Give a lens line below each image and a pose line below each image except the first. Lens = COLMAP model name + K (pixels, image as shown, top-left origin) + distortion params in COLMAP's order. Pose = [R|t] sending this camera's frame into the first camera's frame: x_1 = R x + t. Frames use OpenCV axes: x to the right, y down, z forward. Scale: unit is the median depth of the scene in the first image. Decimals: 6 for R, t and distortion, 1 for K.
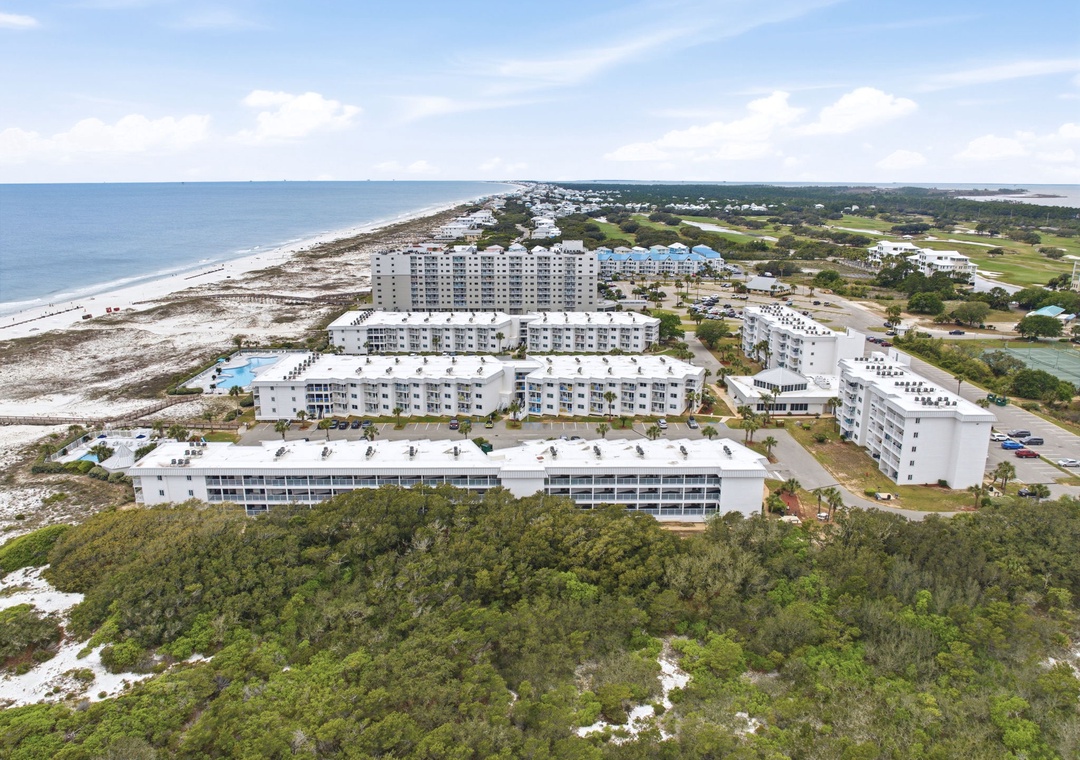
lens RADIAL K [[757.2, 0, 542.7], [0, 757.2, 379.9], [0, 0, 1]] dist [-0.031821, -0.007439]
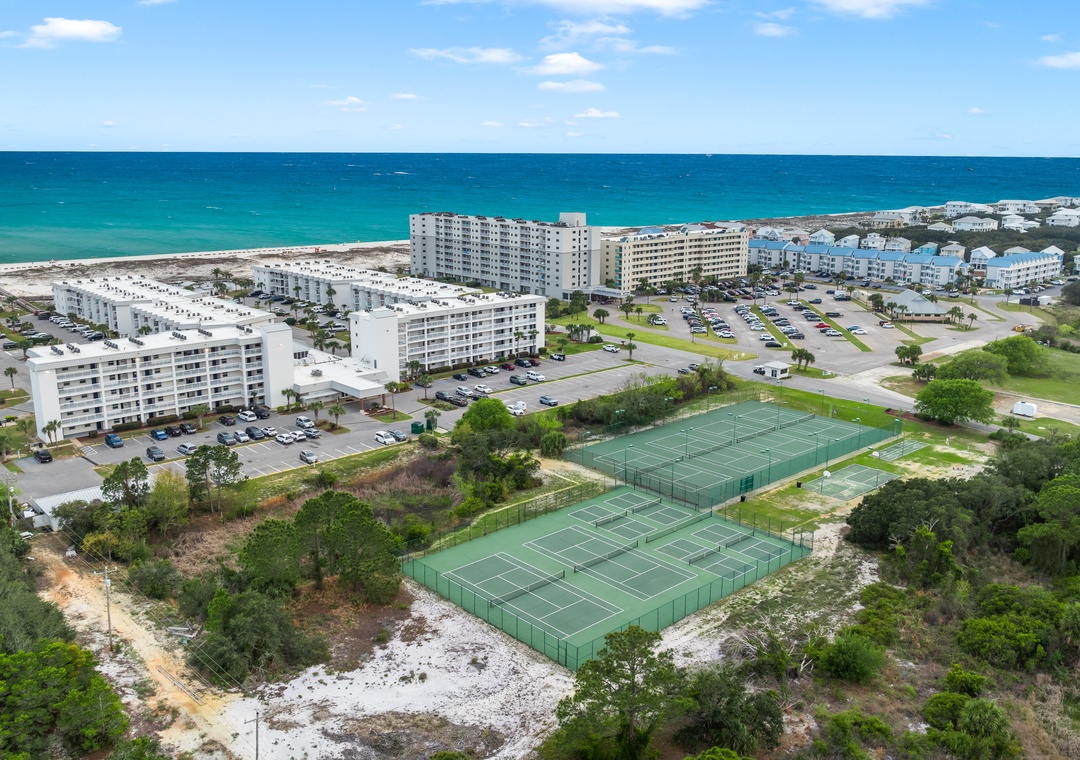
lens RADIAL K [[946.2, 0, 540.0], [0, 946.2, 380.0], [0, 0, 1]] dist [-0.005641, -0.051927]
pose [[0.661865, 0.179347, -0.727853, 0.837894], [-0.197037, 0.978439, 0.061919, -0.059683], [0.723264, 0.102432, 0.682932, 0.277852]]
